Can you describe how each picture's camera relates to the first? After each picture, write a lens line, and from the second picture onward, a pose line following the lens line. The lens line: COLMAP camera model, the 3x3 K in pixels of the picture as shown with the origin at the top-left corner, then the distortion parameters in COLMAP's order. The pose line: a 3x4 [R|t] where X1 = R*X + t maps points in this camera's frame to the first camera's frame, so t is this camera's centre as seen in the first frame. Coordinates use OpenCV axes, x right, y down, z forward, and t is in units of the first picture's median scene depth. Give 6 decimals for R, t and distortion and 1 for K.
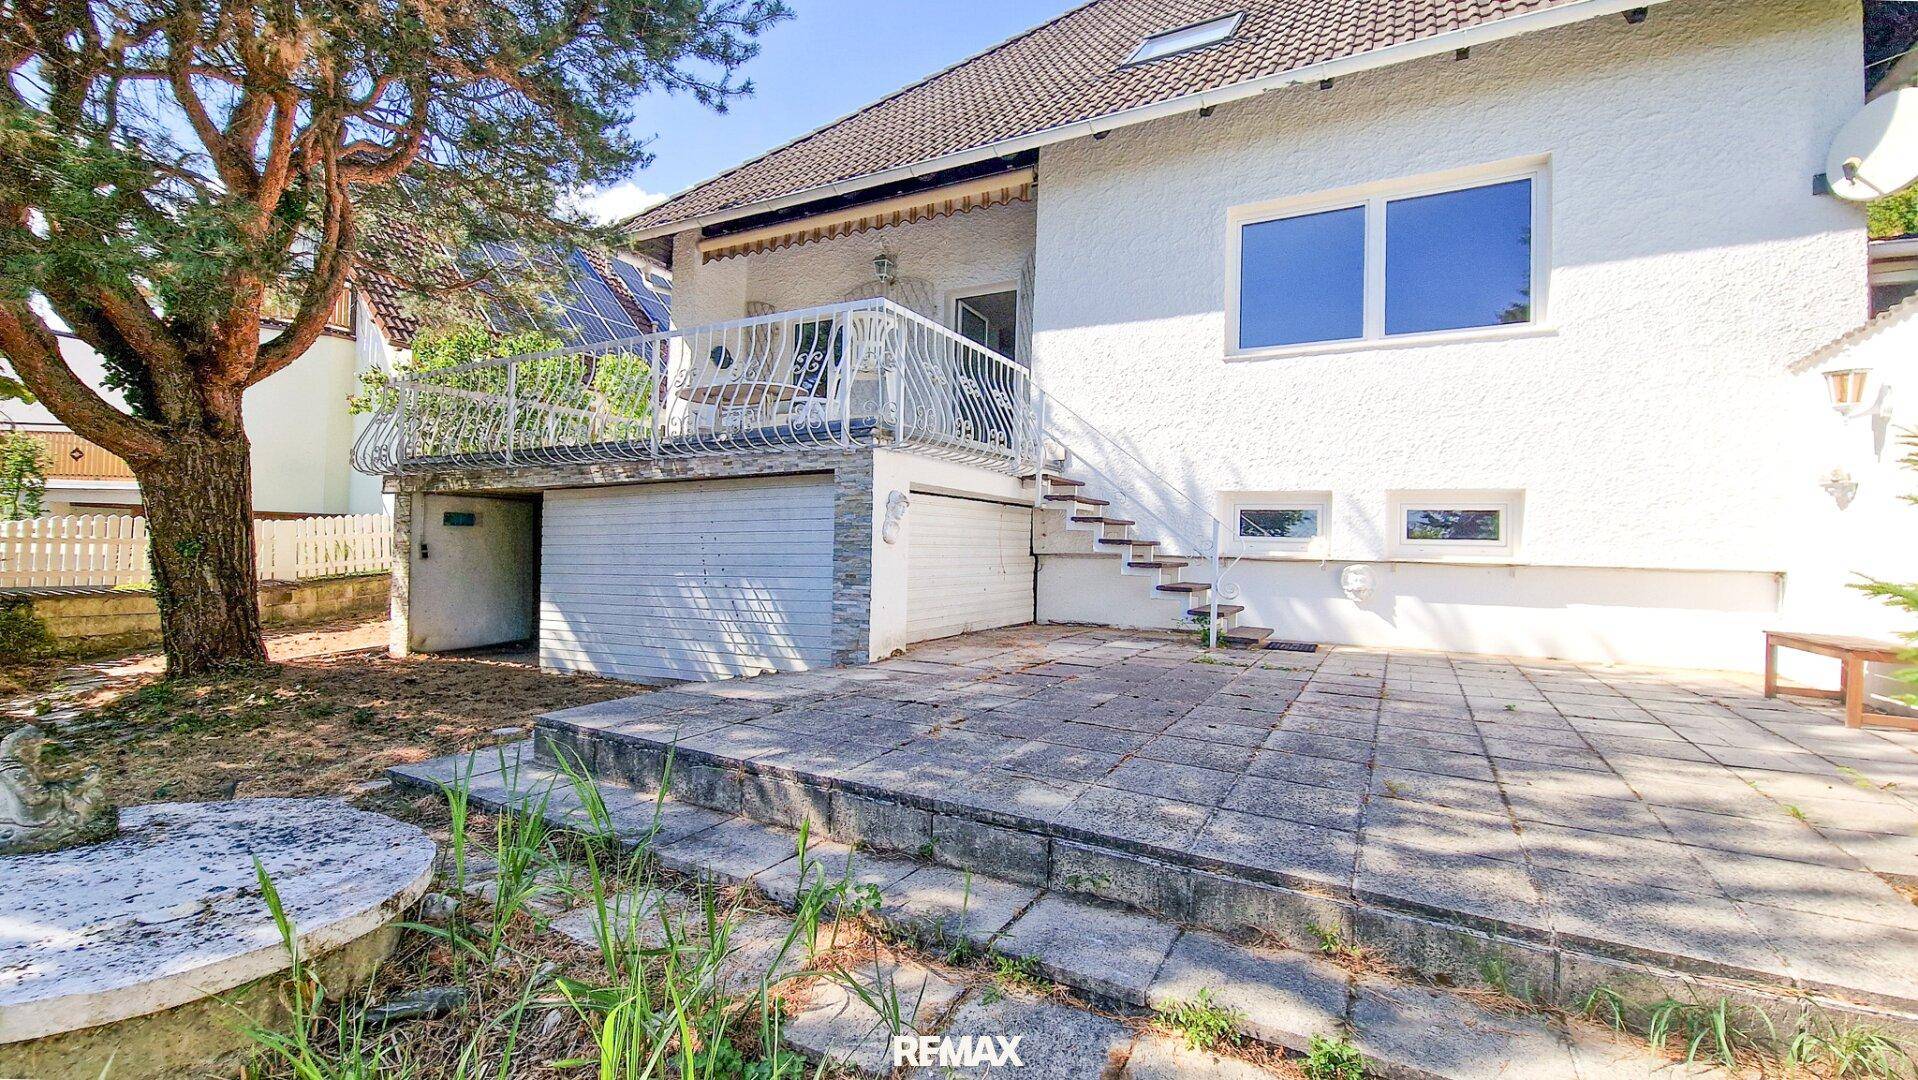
lens RADIAL K [[811.8, 0, 958.0], [0, 811.8, 531.3], [0, 0, 1]] dist [-0.000106, -0.000663]
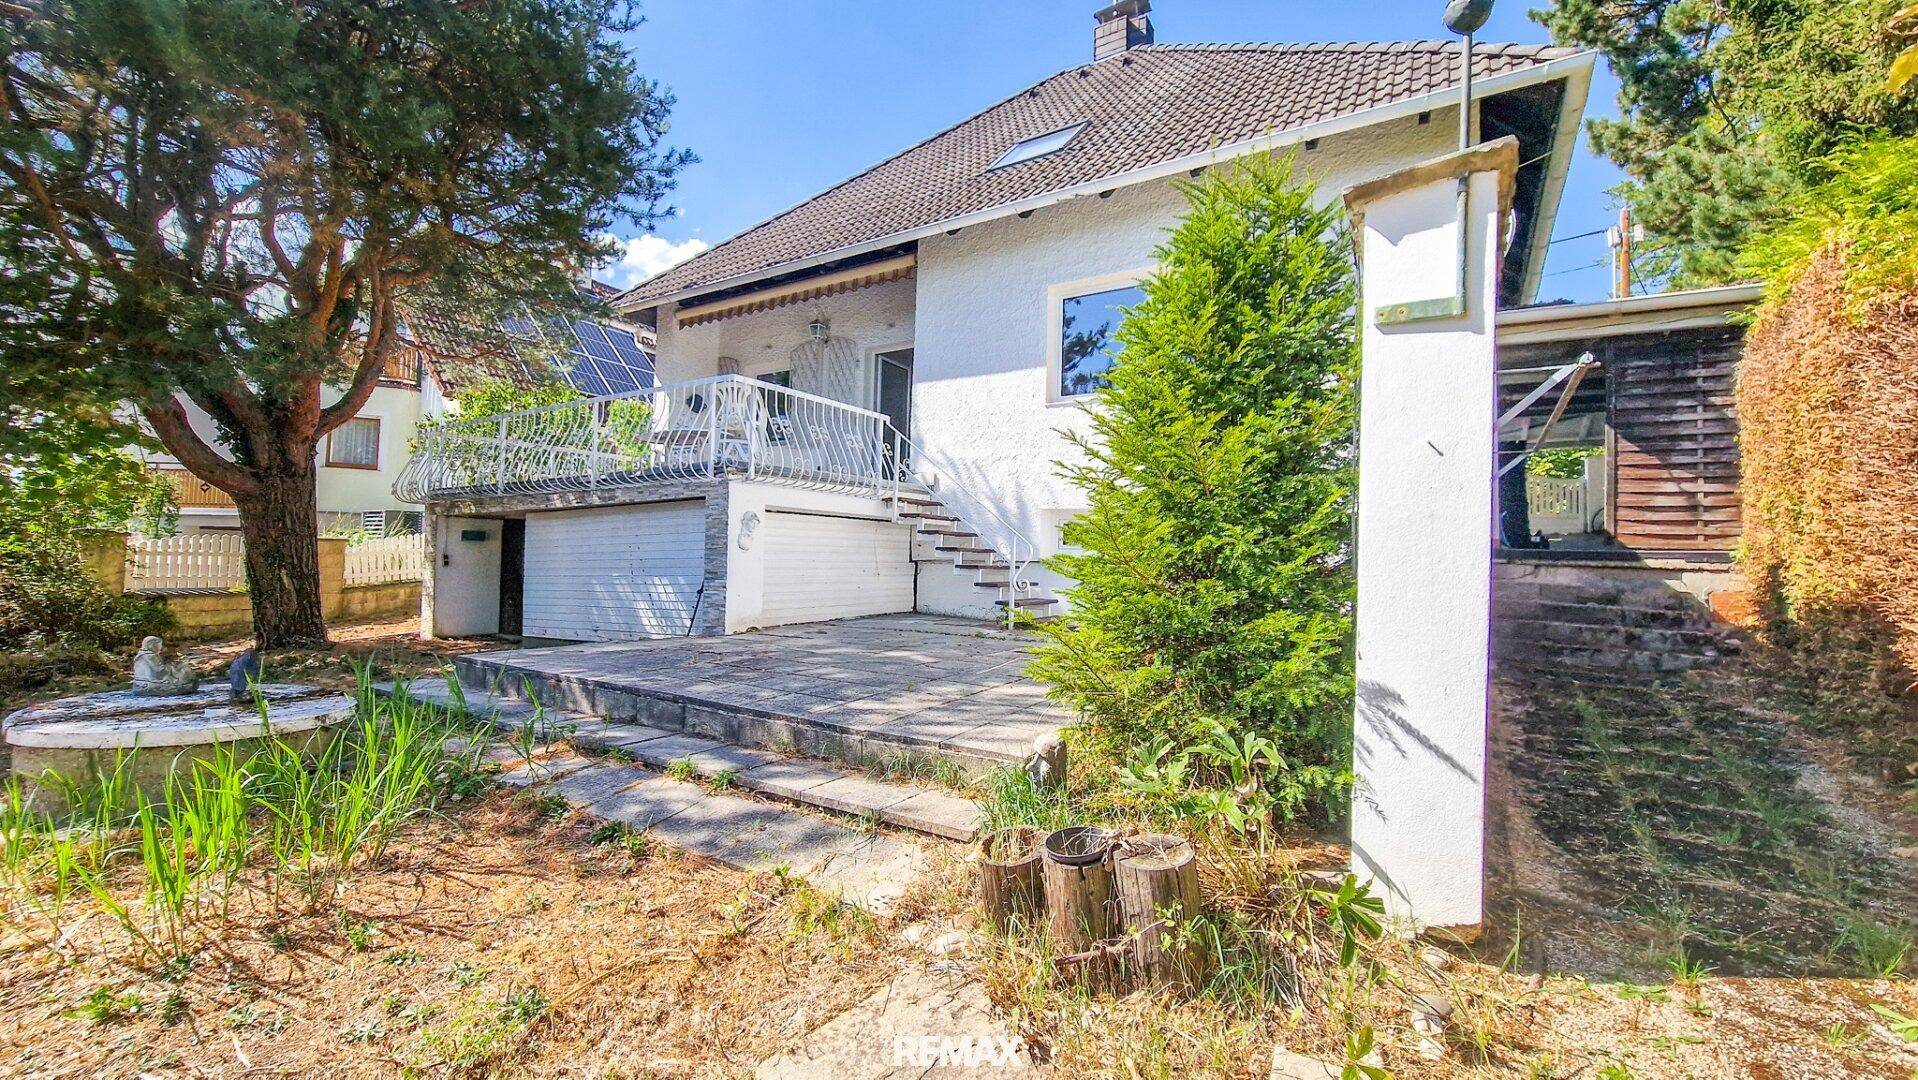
lens RADIAL K [[788.1, 0, 961.3], [0, 788.1, 530.5], [0, 0, 1]] dist [-0.000208, -0.000043]
pose [[0.997751, -0.007330, -0.066625, 0.302250], [0.005732, 0.999692, -0.024137, 0.013794], [0.066782, 0.023701, 0.997486, -0.253863]]
